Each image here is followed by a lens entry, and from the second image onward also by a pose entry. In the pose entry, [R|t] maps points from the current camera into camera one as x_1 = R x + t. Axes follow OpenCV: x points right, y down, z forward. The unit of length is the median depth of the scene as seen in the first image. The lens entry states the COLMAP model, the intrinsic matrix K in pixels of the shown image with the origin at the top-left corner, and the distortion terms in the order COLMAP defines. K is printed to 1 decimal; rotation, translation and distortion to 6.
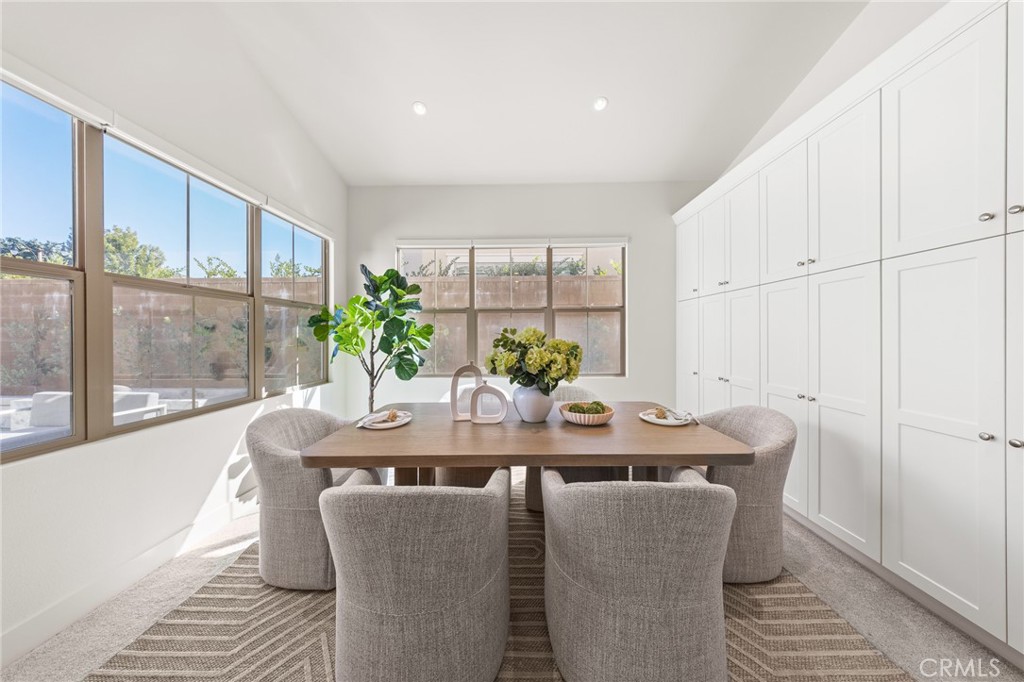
lens RADIAL K [[300.8, 0, 514.8], [0, 300.8, 335.2], [0, 0, 1]] dist [-0.001902, -0.000015]
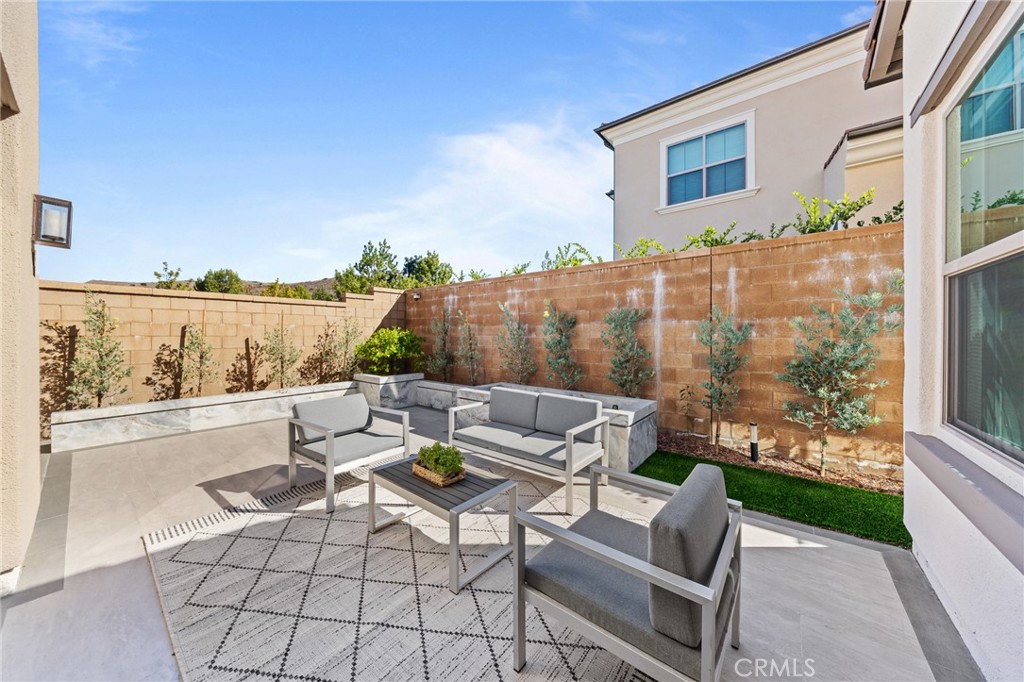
lens RADIAL K [[344.1, 0, 509.9], [0, 344.1, 337.8], [0, 0, 1]] dist [-0.002274, -0.000435]
pose [[0.785326, 0.009628, -0.619007, -0.901875], [-0.001810, 0.999910, 0.013256, 0.013114], [0.619079, -0.009290, 0.785274, 0.138002]]
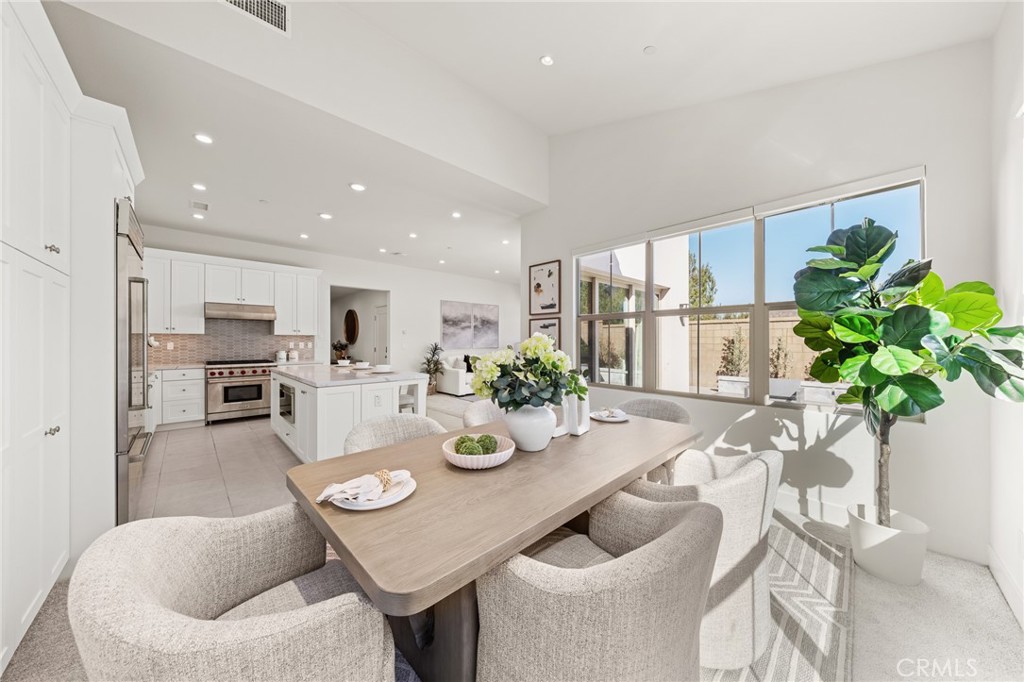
lens RADIAL K [[344.1, 0, 510.8], [0, 344.1, 340.8], [0, 0, 1]] dist [-0.002274, -0.000435]
pose [[-0.724259, 0.003714, -0.689518, 0.432743], [0.004447, 0.999990, 0.000716, -0.007953], [0.689514, -0.002548, -0.724268, 0.988642]]
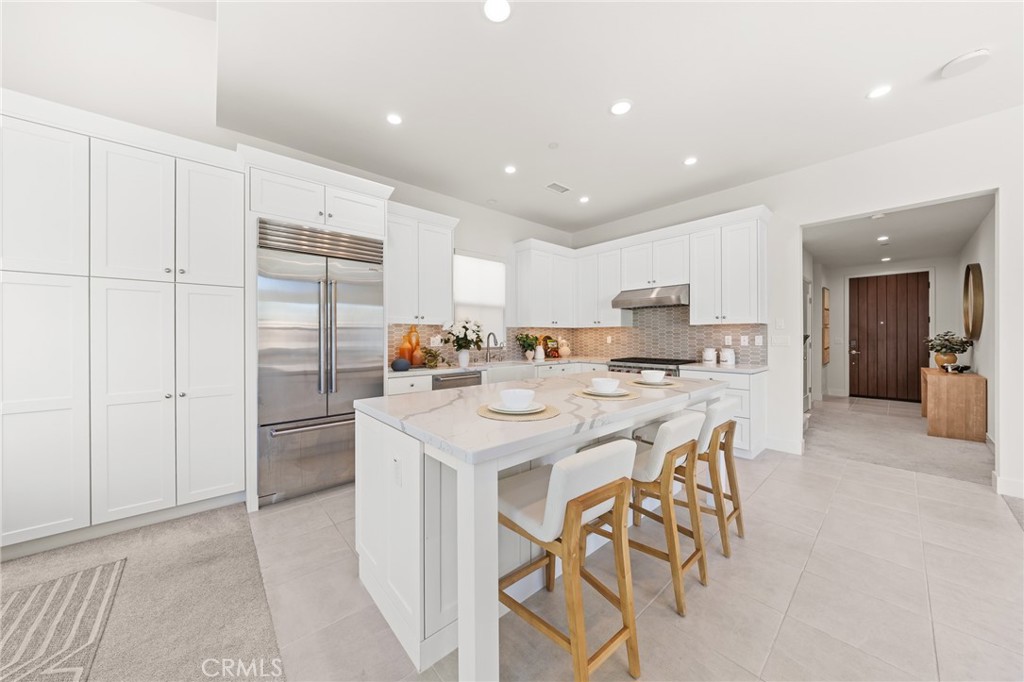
lens RADIAL K [[344.1, 0, 507.7], [0, 344.1, 339.3], [0, 0, 1]] dist [-0.002274, -0.000435]
pose [[-0.669964, 0.001993, 0.742391, -0.459331], [0.004528, 0.999989, 0.001402, 0.005412], [-0.742380, 0.004301, -0.669965, 0.089416]]
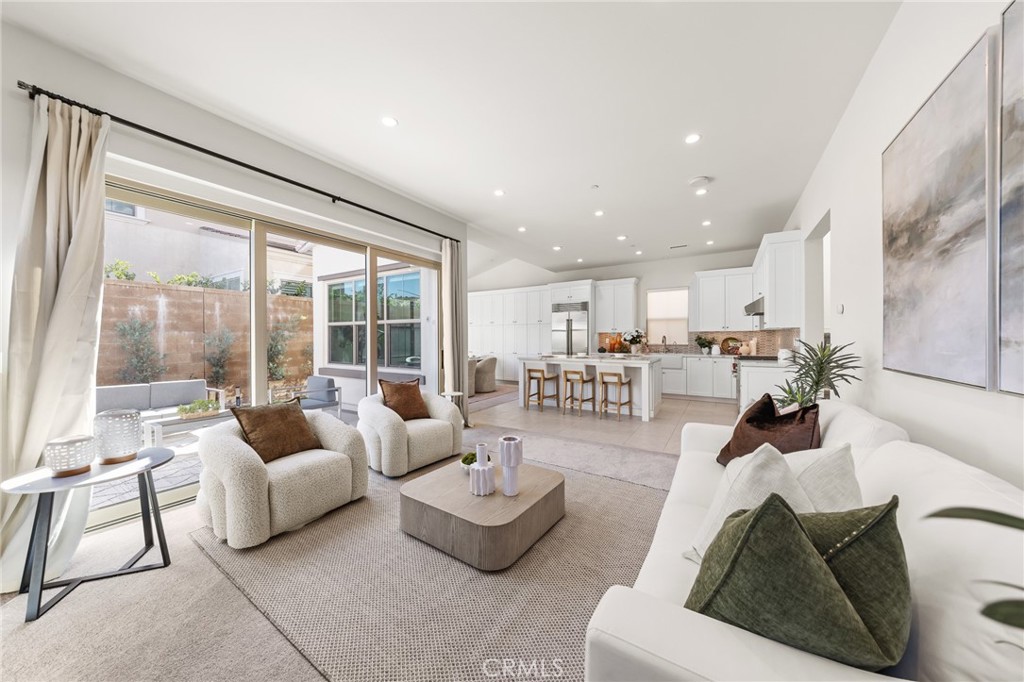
lens RADIAL K [[344.1, 0, 505.8], [0, 344.1, 338.8], [0, 0, 1]] dist [-0.002274, -0.000435]
pose [[0.526045, 0.001042, 0.850456, -1.998175], [-0.000759, 0.999999, -0.000756, 0.003676], [-0.850457, -0.000248, 0.526045, -1.149869]]
